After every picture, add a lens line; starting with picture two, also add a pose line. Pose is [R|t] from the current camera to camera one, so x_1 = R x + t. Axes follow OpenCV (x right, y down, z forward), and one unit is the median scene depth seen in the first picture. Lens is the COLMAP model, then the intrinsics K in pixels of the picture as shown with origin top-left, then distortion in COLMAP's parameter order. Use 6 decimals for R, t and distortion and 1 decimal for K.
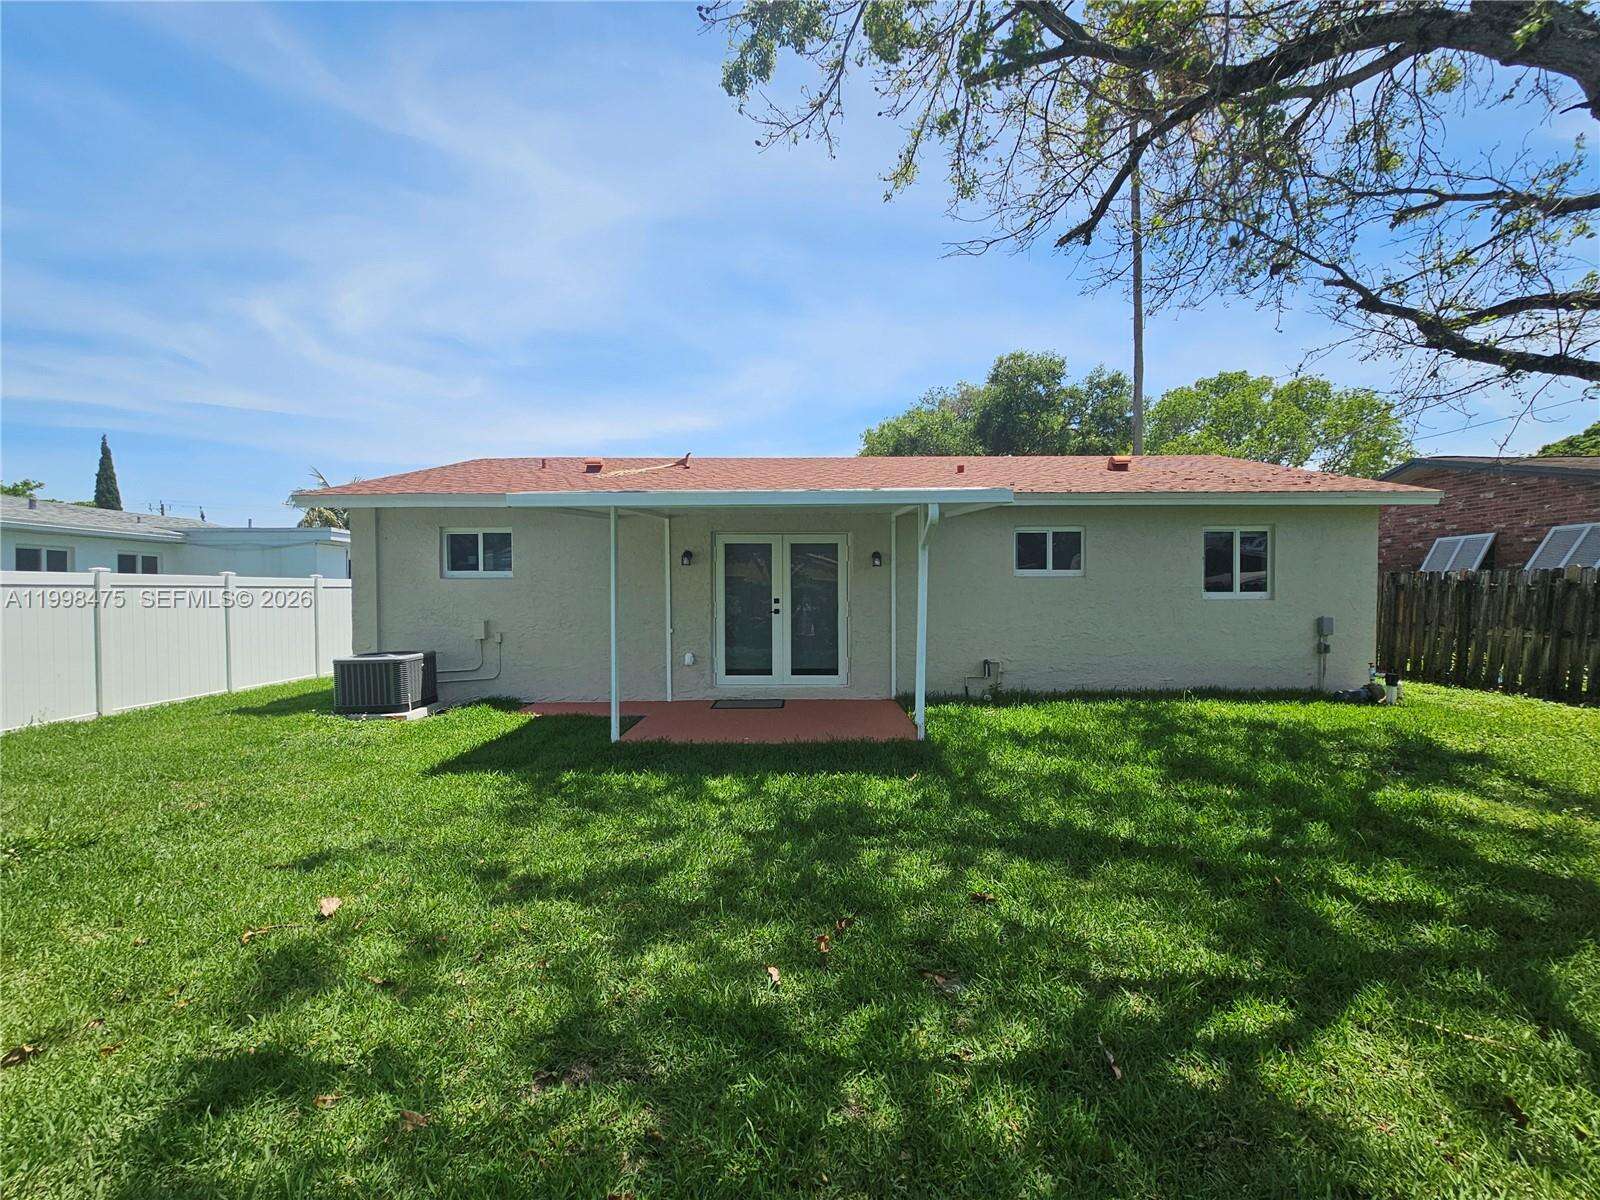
lens RADIAL K [[656.4, 0, 800.0], [0, 656.4, 600.0], [0, 0, 1]] dist [0.001142, 0.000023]
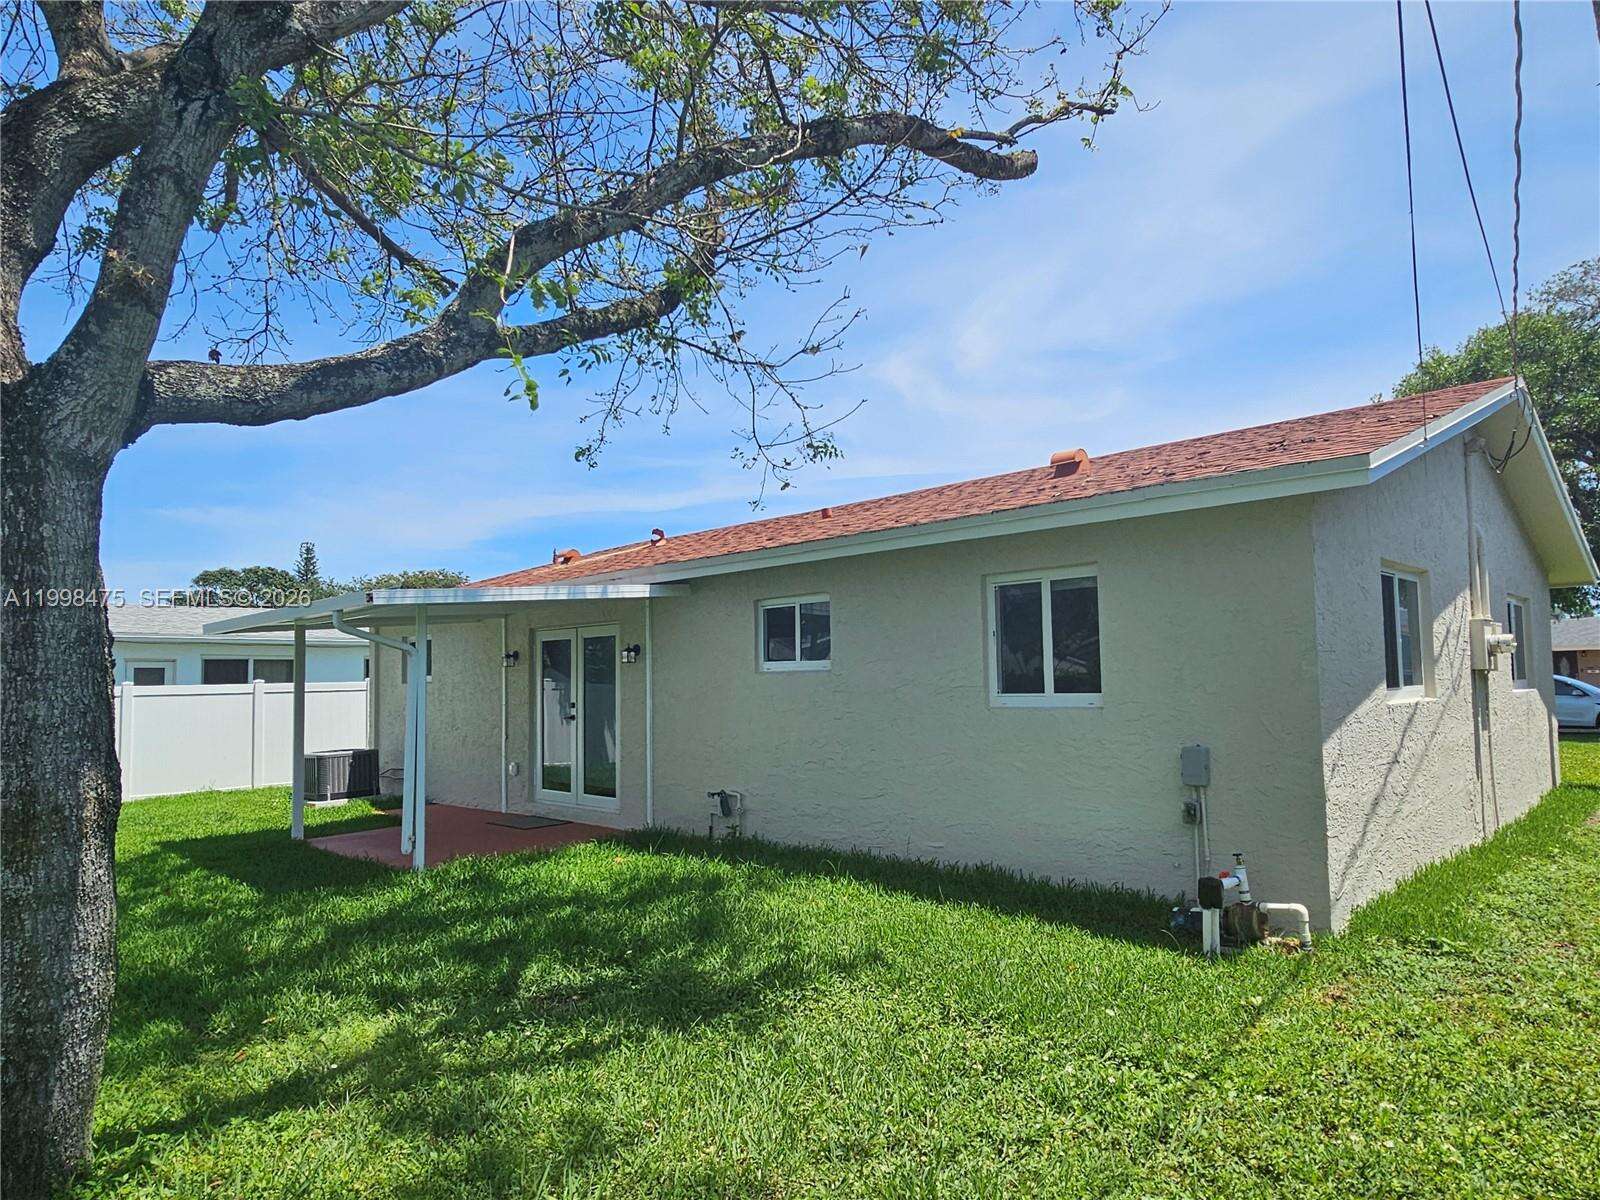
lens RADIAL K [[977.9, 0, 791.7], [0, 977.9, 626.8], [0, 0, 1]] dist [-0.001984, -0.001344]
pose [[0.715596, -0.051708, -0.696598, 1.070391], [-0.001704, 0.997124, -0.075767, -0.005584], [0.698512, 0.055406, 0.713450, 0.288206]]
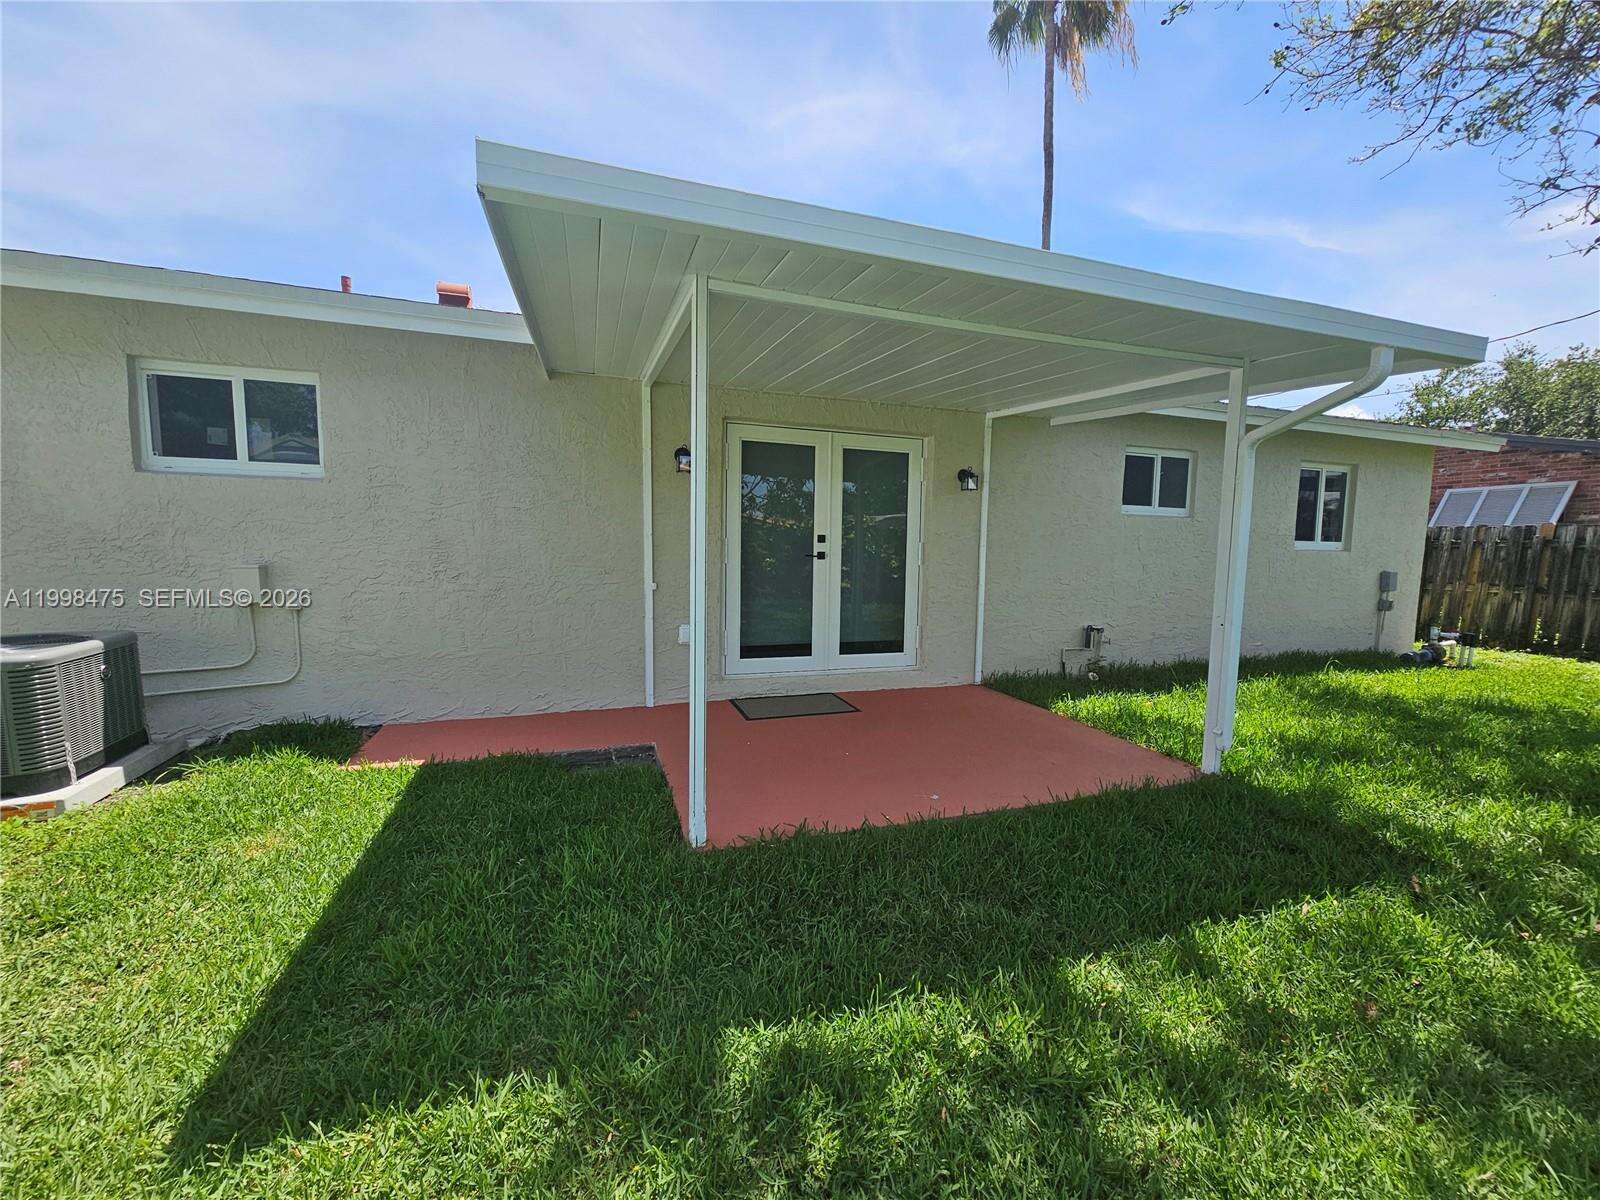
lens RADIAL K [[637.5, 0, 800.0], [0, 637.5, 600.0], [0, 0, 1]] dist [-0.000567, -0.000248]
pose [[0.944071, -0.006745, 0.329673, -0.260262], [-0.020953, 0.996543, 0.080393, 0.011032], [-0.329075, -0.082804, 0.940666, 0.428616]]
